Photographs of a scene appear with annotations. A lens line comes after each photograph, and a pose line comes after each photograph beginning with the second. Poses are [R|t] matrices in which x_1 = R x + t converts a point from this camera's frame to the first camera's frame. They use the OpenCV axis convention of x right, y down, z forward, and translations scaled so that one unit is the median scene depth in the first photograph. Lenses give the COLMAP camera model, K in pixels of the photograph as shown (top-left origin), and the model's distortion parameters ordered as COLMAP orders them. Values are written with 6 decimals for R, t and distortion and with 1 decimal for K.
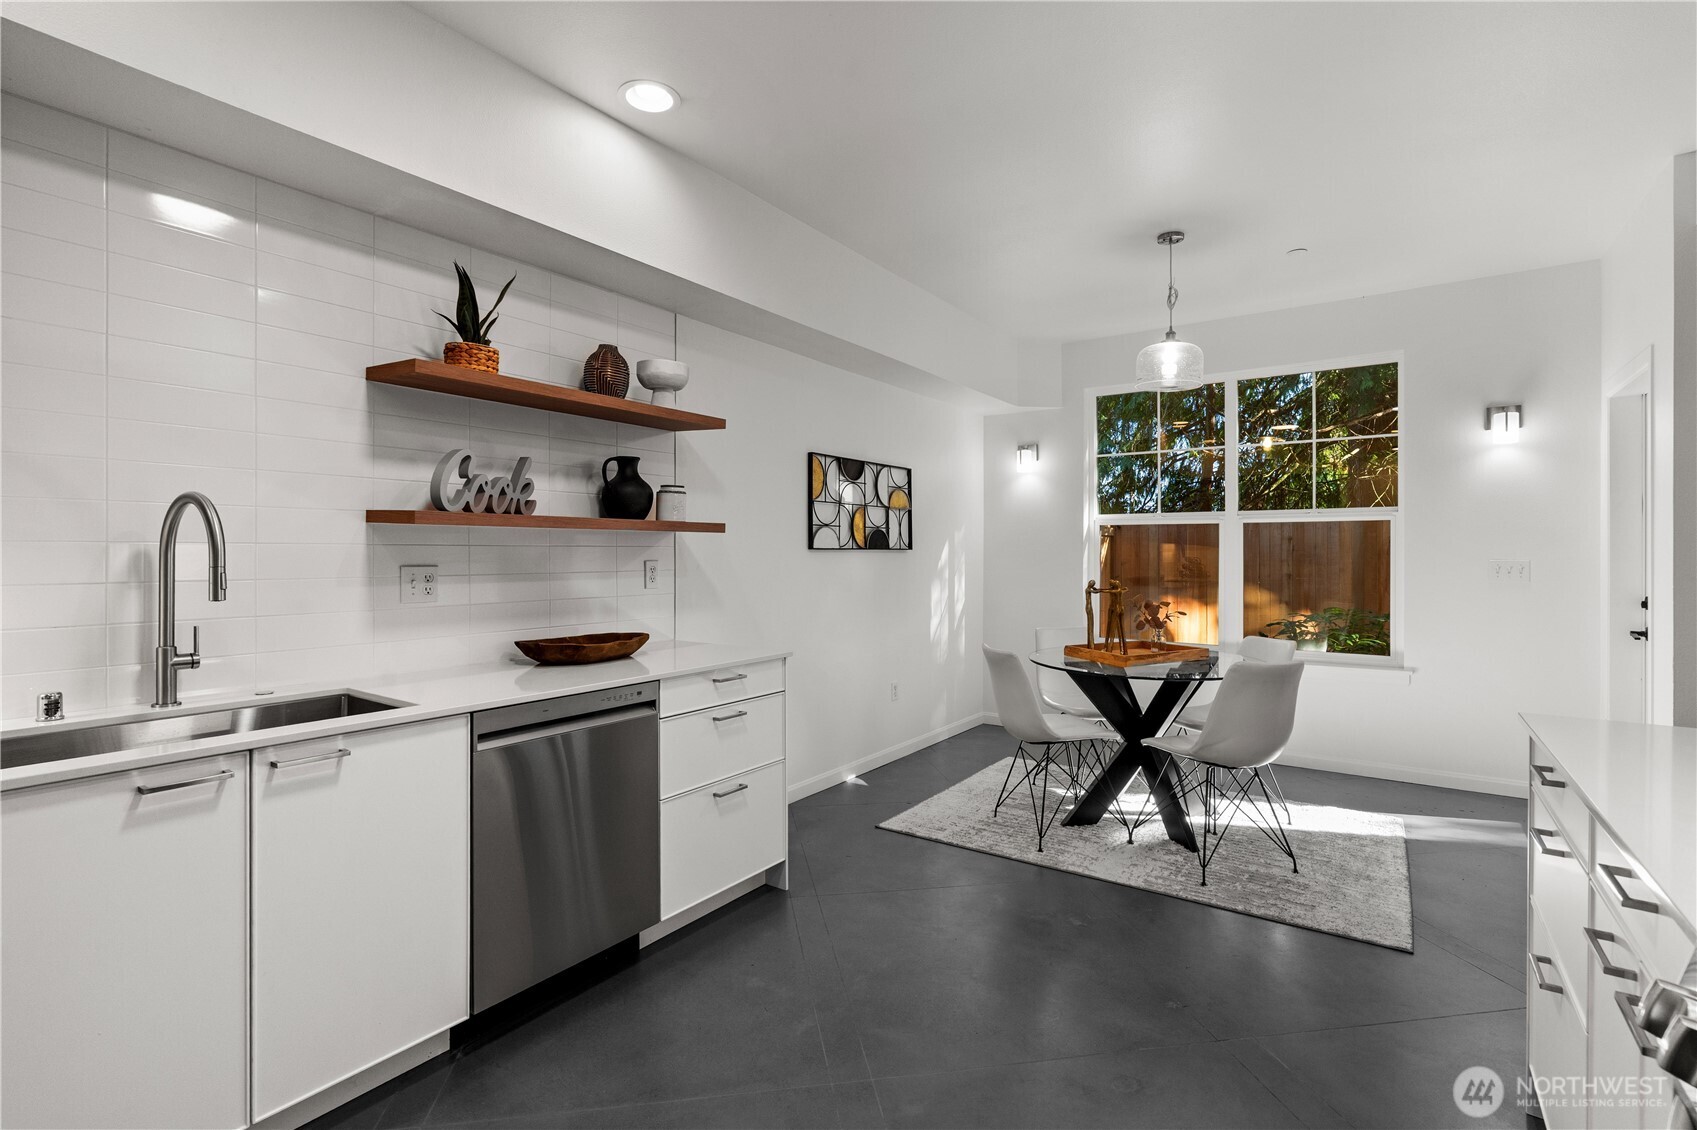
lens RADIAL K [[773.5, 0, 845.0], [0, 773.5, 556.7], [0, 0, 1]] dist [-0.008911, 0.002336]
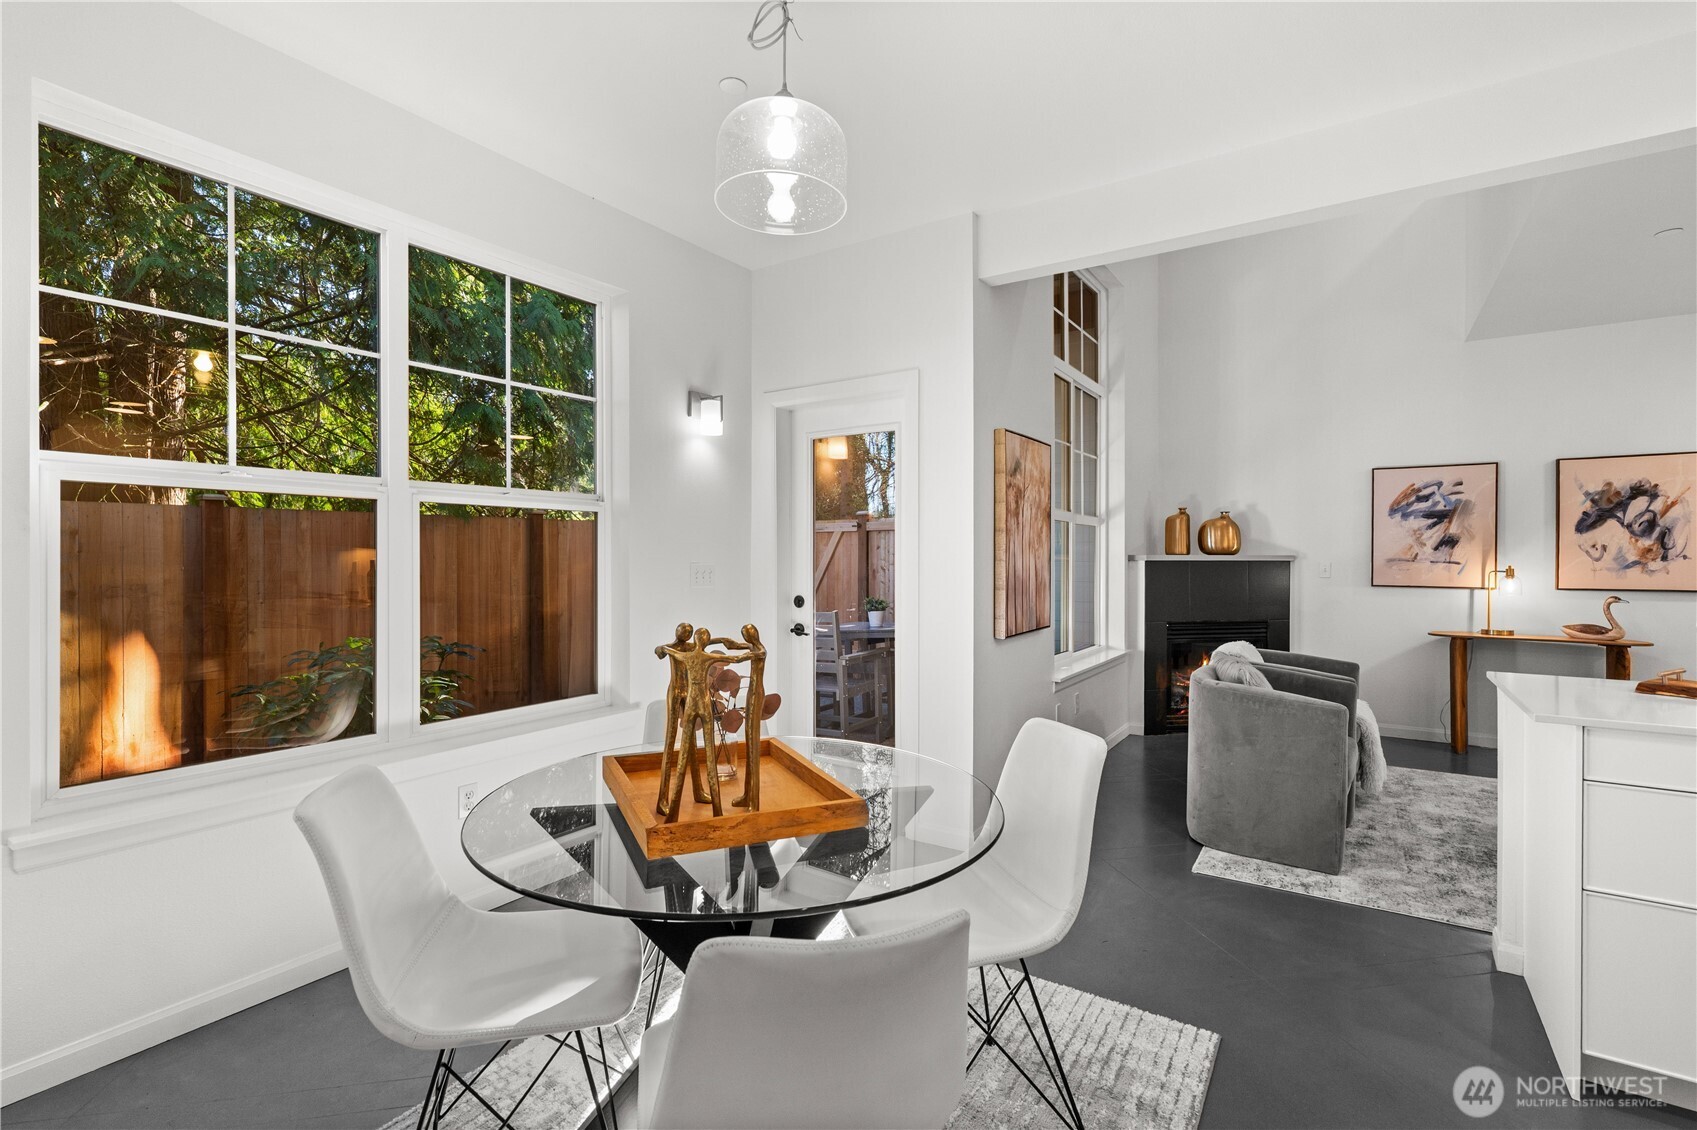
lens RADIAL K [[773.5, 0, 832.6], [0, 773.5, 562.2], [0, 0, 1]] dist [-0.008911, 0.002336]
pose [[-0.016538, -0.010266, 0.999811, -0.058590], [0.006103, 0.999928, 0.010368, -0.006613], [-0.999845, 0.006273, -0.016475, 0.983756]]
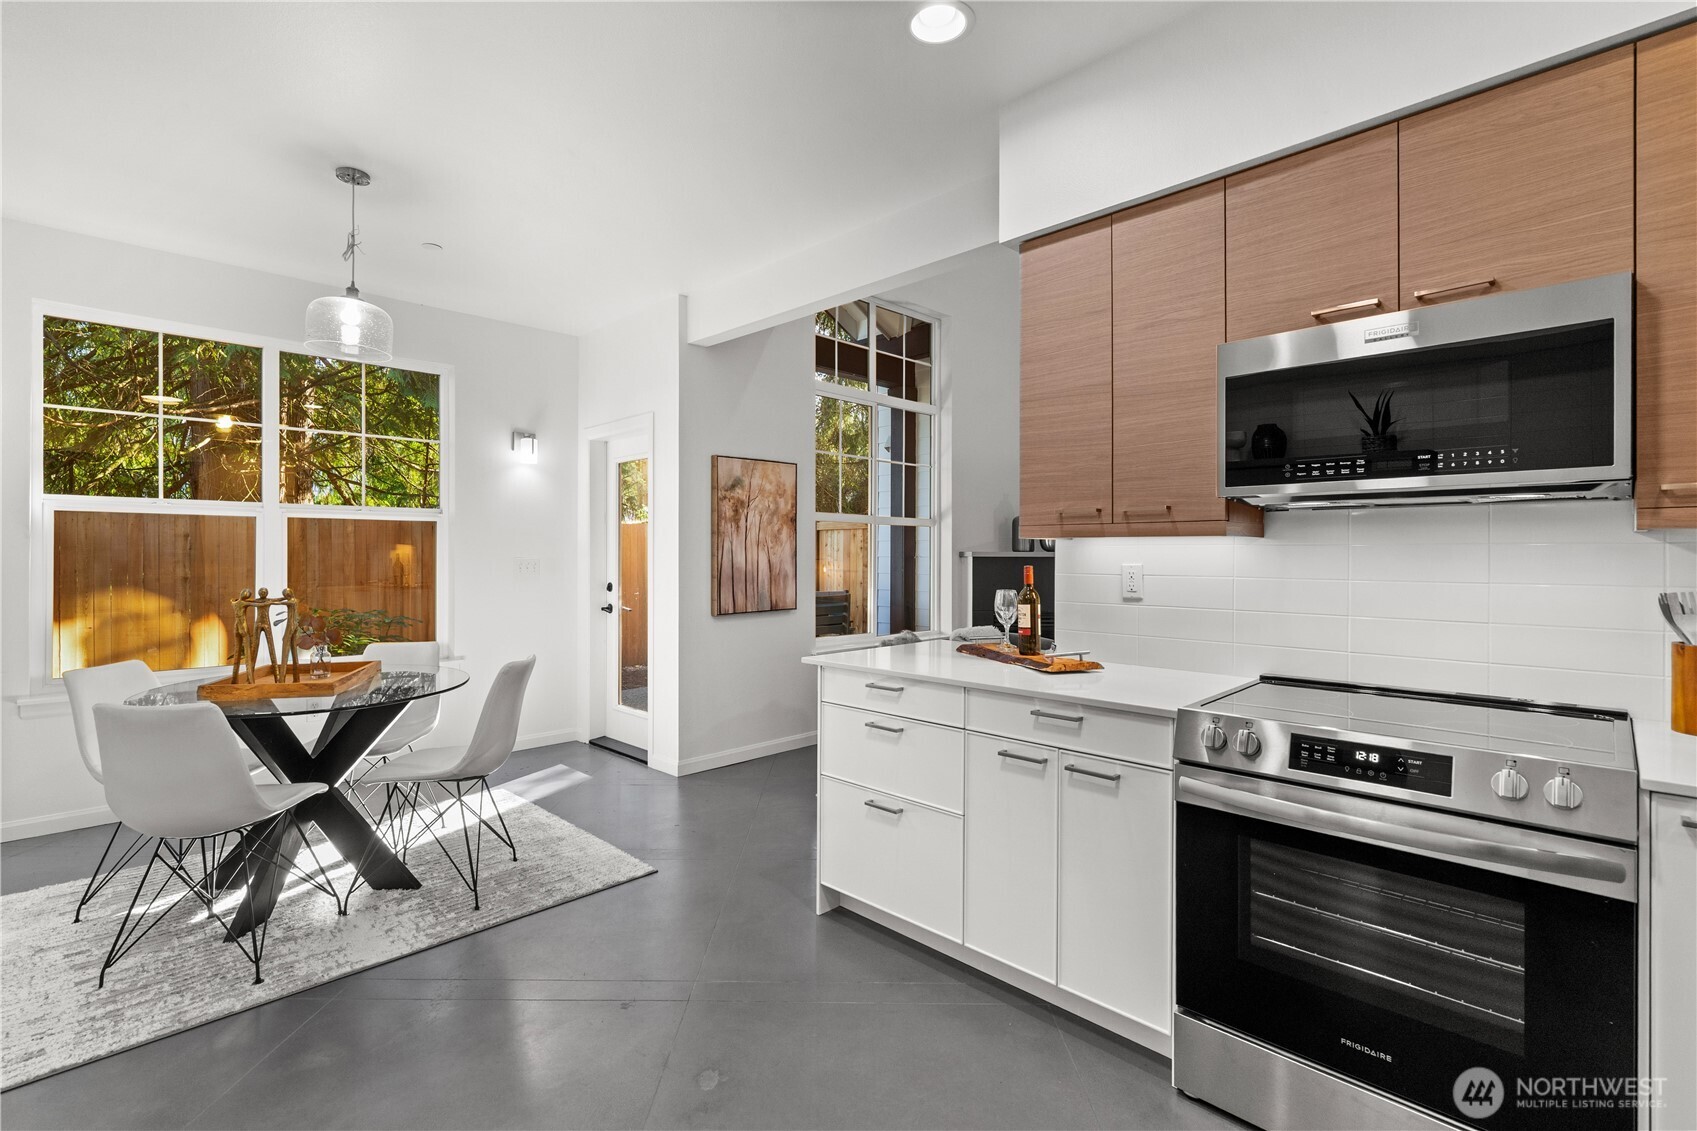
lens RADIAL K [[773.5, 0, 827.8], [0, 773.5, 553.5], [0, 0, 1]] dist [-0.008911, 0.002336]
pose [[0.182346, -0.002260, 0.983232, -0.307432], [0.005930, 0.999982, 0.001199, -0.001233], [-0.983216, 0.005611, 0.182356, 0.341673]]
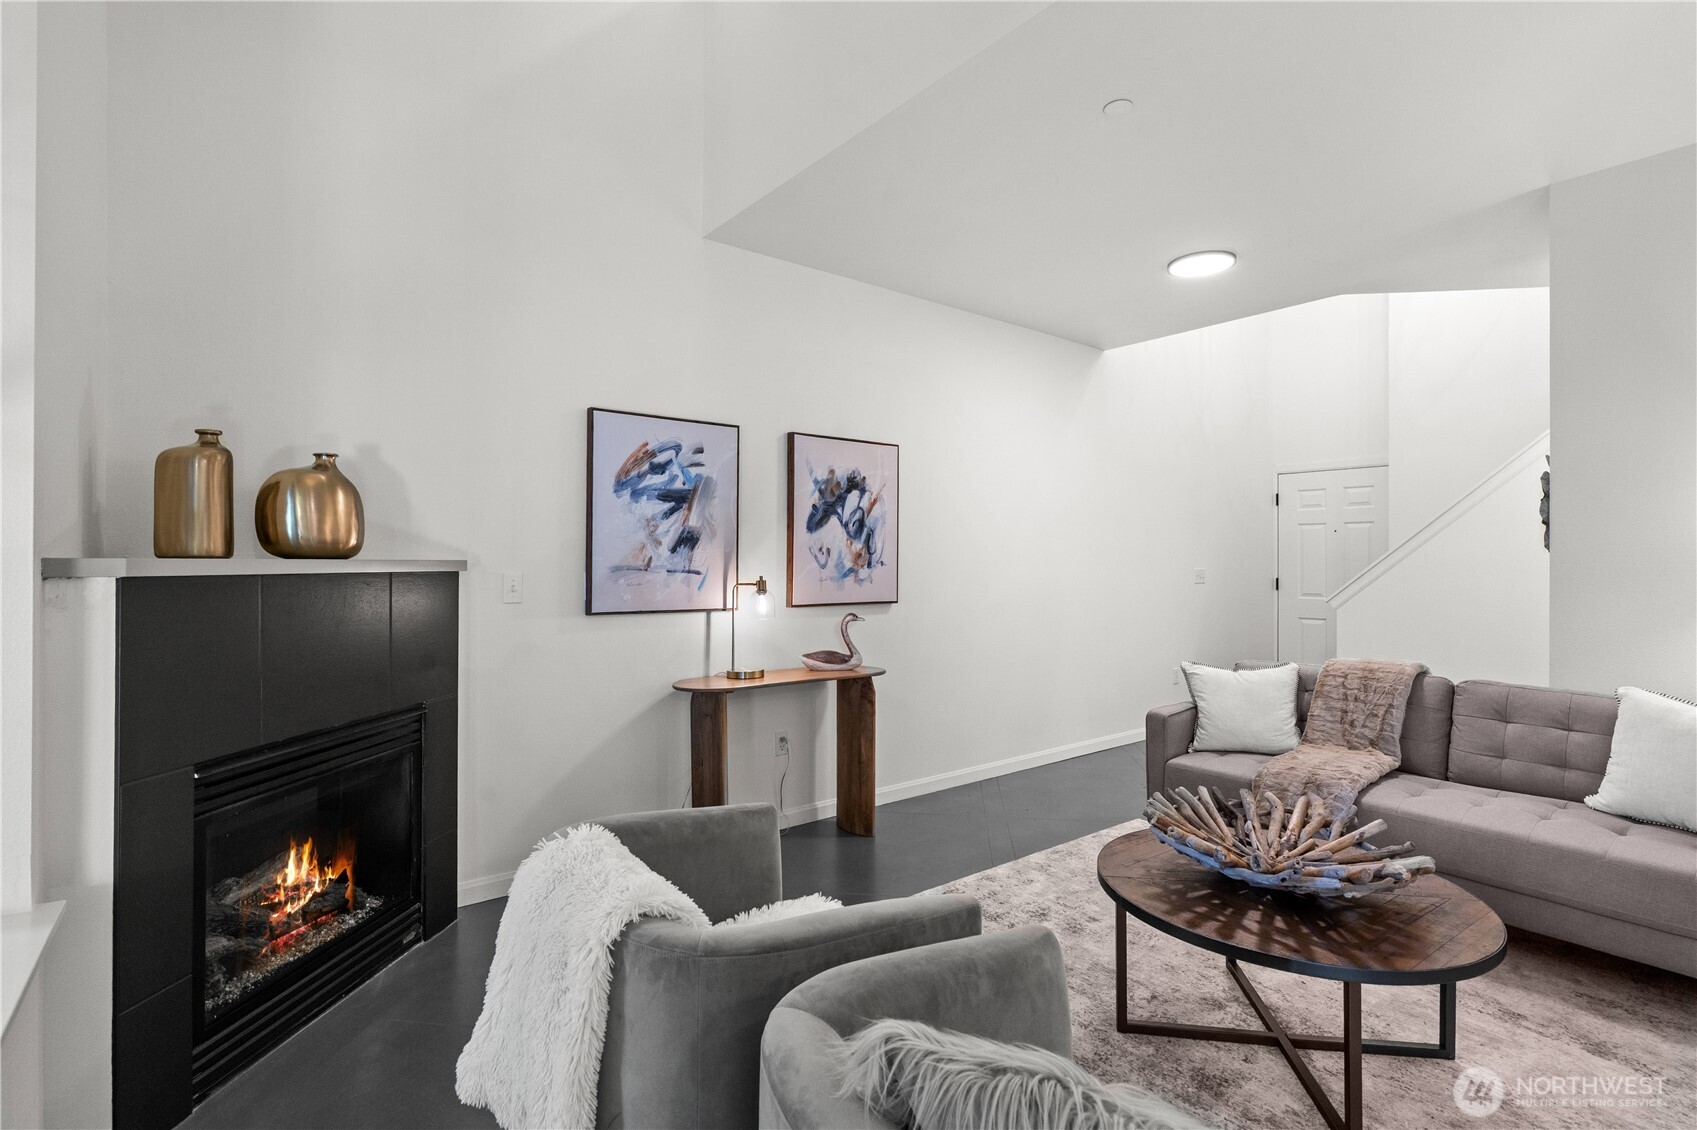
lens RADIAL K [[773.5, 0, 820.5], [0, 773.5, 556.3], [0, 0, 1]] dist [-0.008911, 0.002336]
pose [[-0.952309, -0.001209, 0.305132, 0.933437], [-0.001784, 0.999997, -0.001607, -0.001438], [-0.305129, -0.002074, -0.952309, 0.640177]]
